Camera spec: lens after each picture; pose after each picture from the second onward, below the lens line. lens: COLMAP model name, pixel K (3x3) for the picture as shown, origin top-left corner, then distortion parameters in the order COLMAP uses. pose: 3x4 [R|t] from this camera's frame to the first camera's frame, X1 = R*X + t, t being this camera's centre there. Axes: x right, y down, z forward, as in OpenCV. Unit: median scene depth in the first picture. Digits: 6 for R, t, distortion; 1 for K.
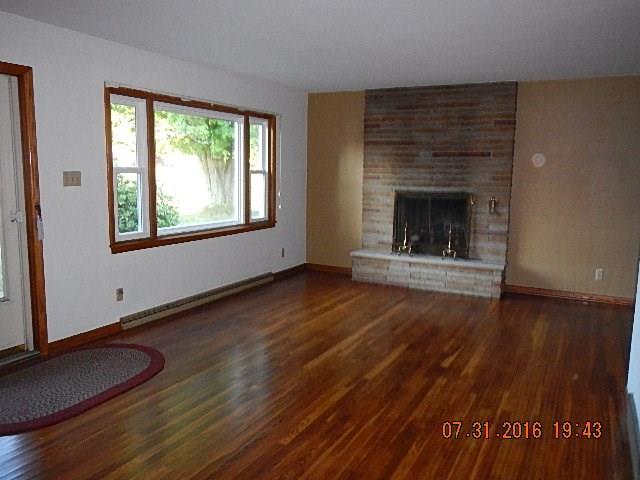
lens RADIAL K [[535.5, 0, 318.9], [0, 535.5, 245.0], [0, 0, 1]] dist [0.023085, -0.001533]
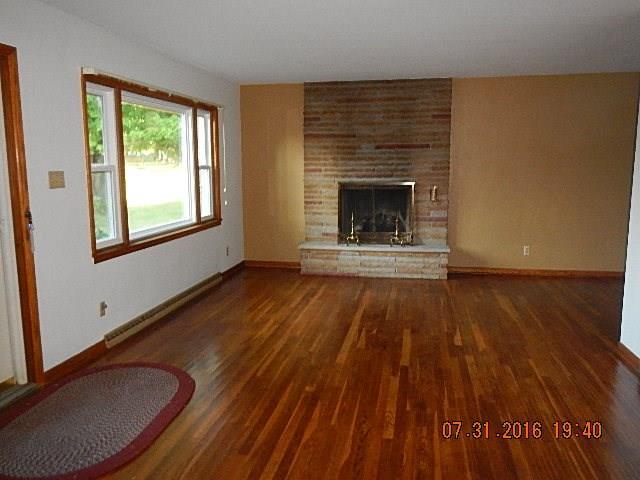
lens RADIAL K [[535.5, 0, 318.9], [0, 535.5, 245.0], [0, 0, 1]] dist [0.023085, -0.001533]
pose [[0.956542, -0.064048, 0.284473, -0.205028], [0.059923, 0.997934, 0.023190, -0.009304], [-0.285371, -0.005136, 0.958403, 0.035182]]
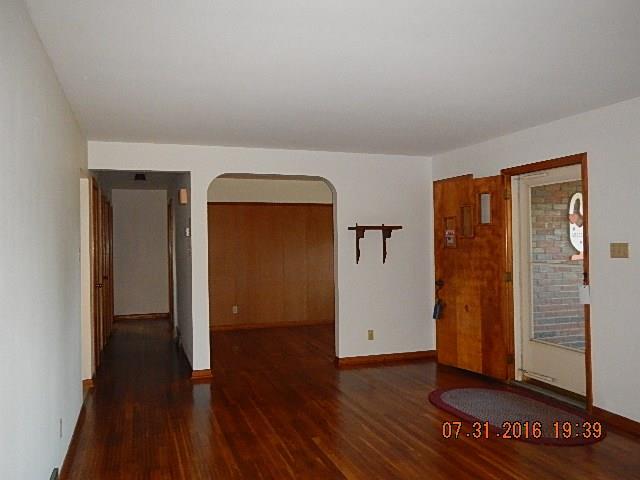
lens RADIAL K [[537.6, 0, 320.0], [0, 537.6, 240.0], [0, 0, 1]] dist [0.054539, 0.000558]
pose [[-0.686944, -0.011173, -0.726624, 0.420412], [-0.101935, 0.991478, 0.081123, -0.110796], [0.719526, 0.129796, -0.682229, 0.850657]]
